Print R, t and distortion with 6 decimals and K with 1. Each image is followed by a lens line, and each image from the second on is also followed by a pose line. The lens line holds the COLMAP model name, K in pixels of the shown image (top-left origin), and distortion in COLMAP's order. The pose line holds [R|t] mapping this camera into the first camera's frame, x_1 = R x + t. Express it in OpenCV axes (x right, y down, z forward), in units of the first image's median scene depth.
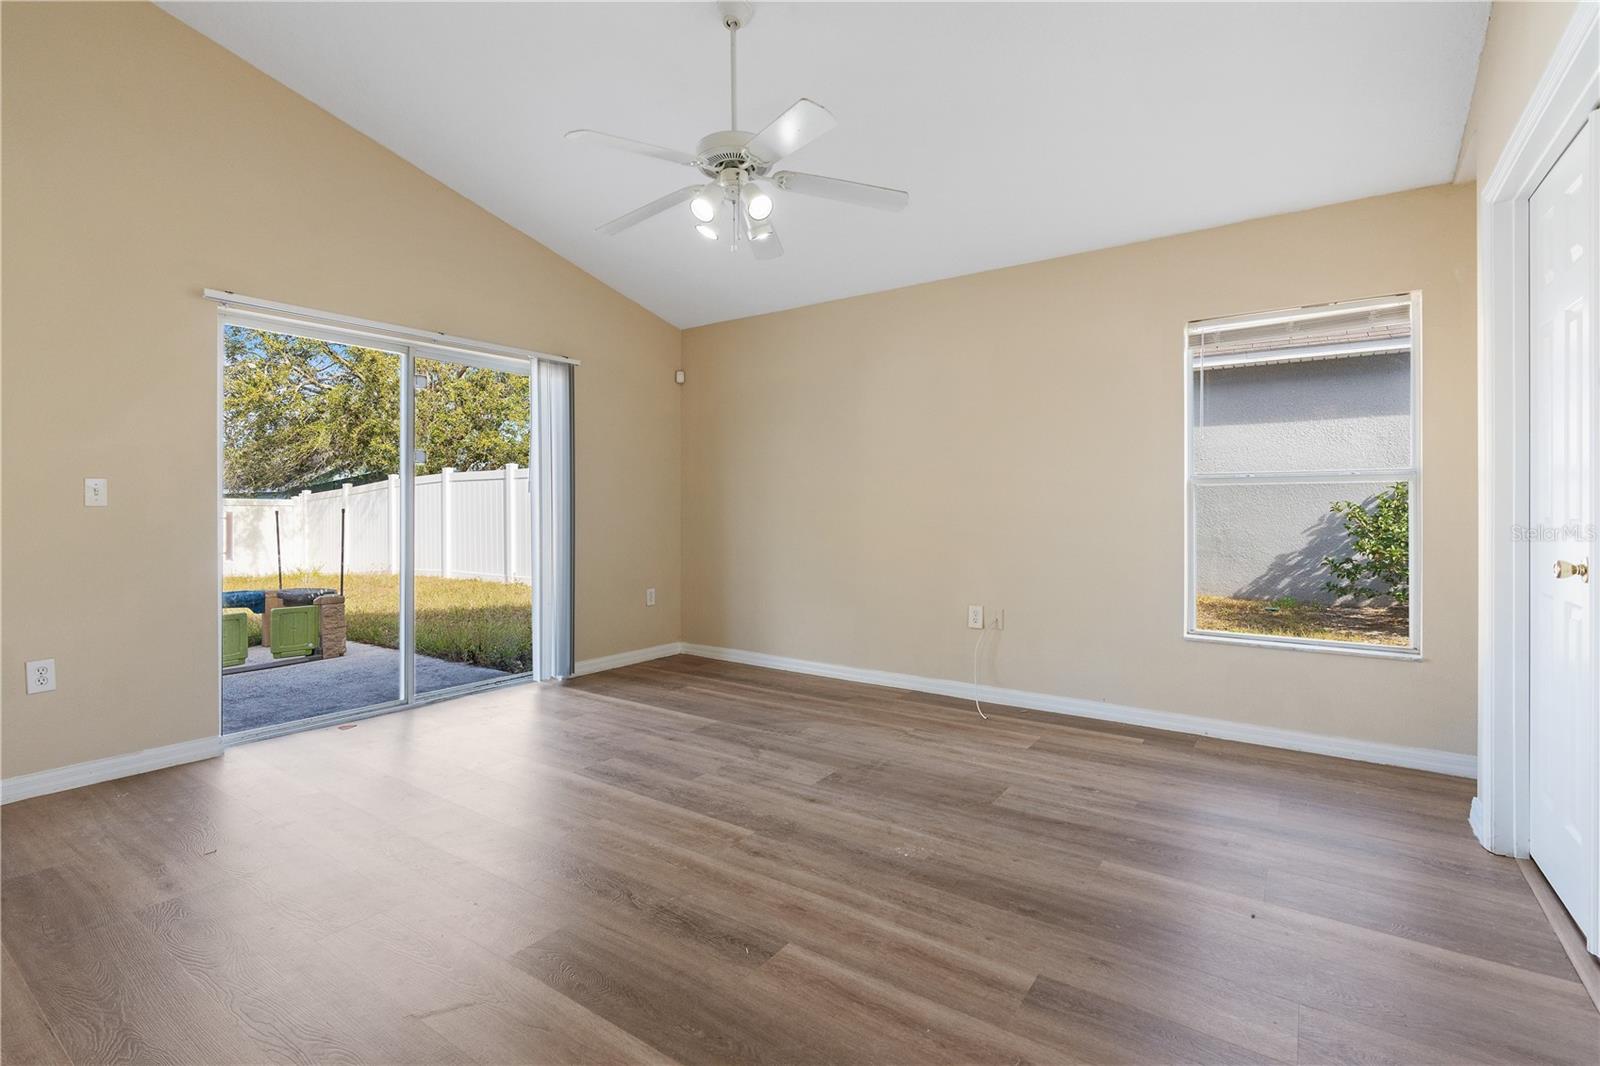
lens RADIAL K [[731.4, 0, 791.7], [0, 731.4, 499.0], [0, 0, 1]] dist [-0.004121, 0.000059]
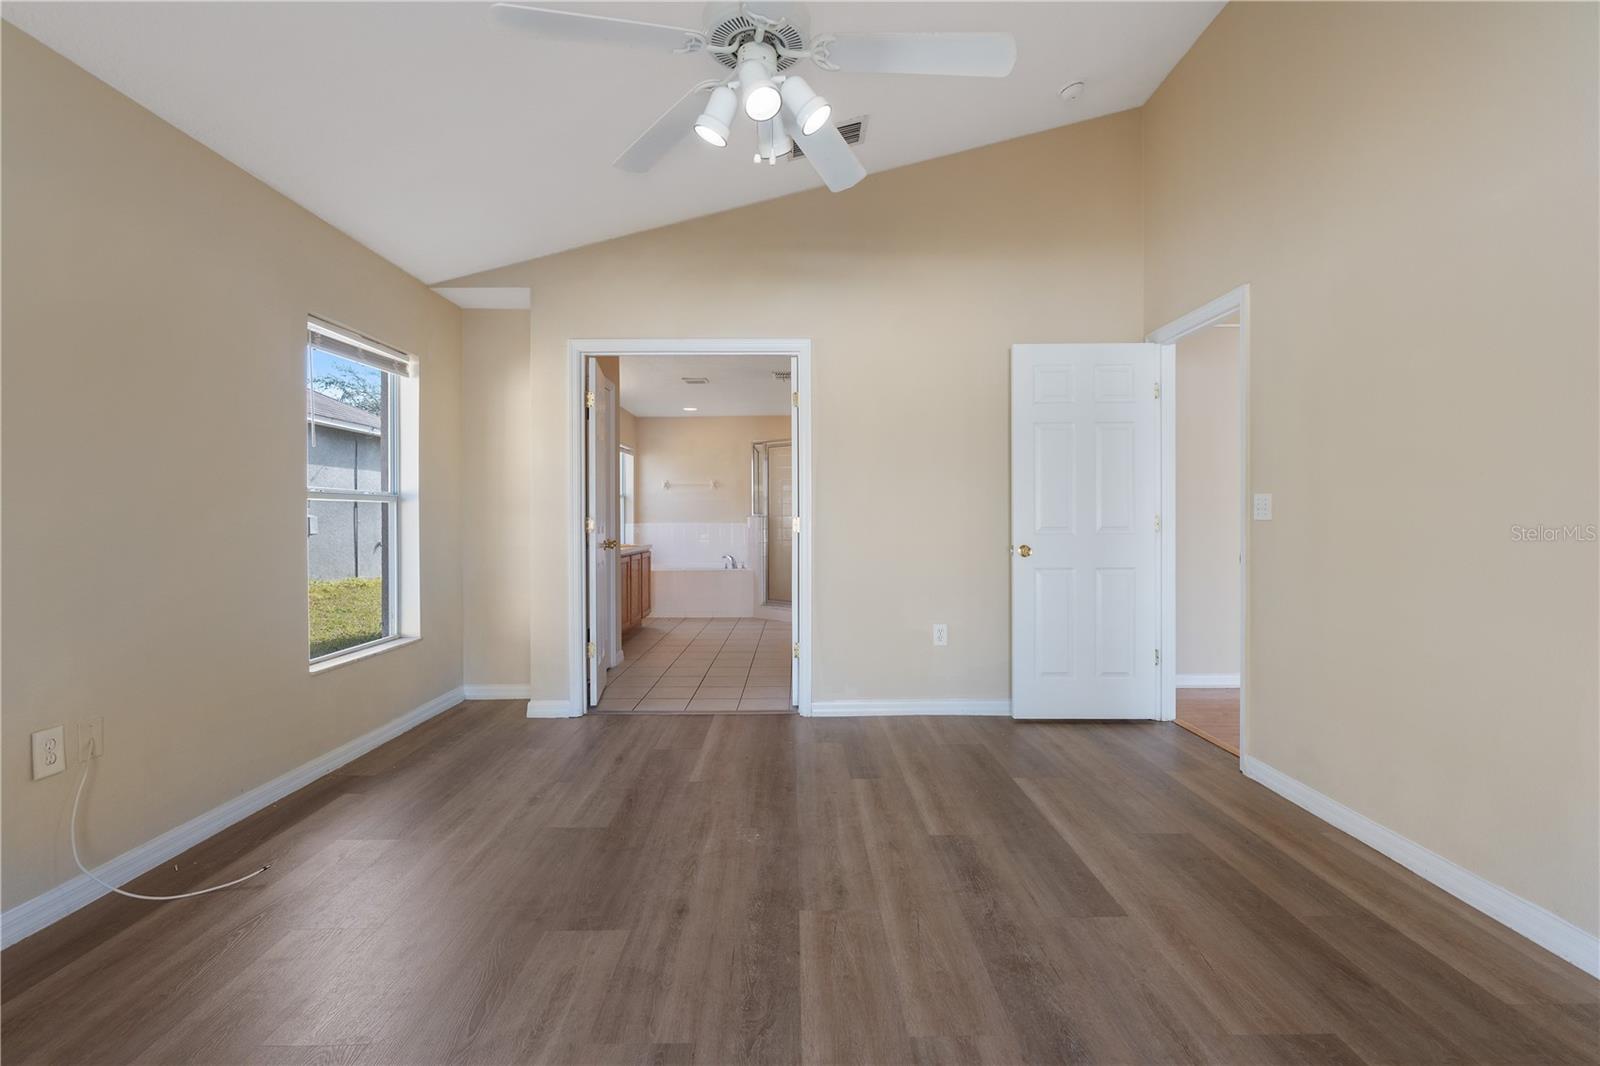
lens RADIAL K [[731.4, 0, 791.7], [0, 731.4, 499.0], [0, 0, 1]] dist [-0.004121, 0.000059]
pose [[-0.580362, 0.023062, 0.814032, -0.738944], [-0.005334, 0.999470, -0.032119, 0.010641], [-0.814341, -0.022983, -0.579931, 1.507364]]
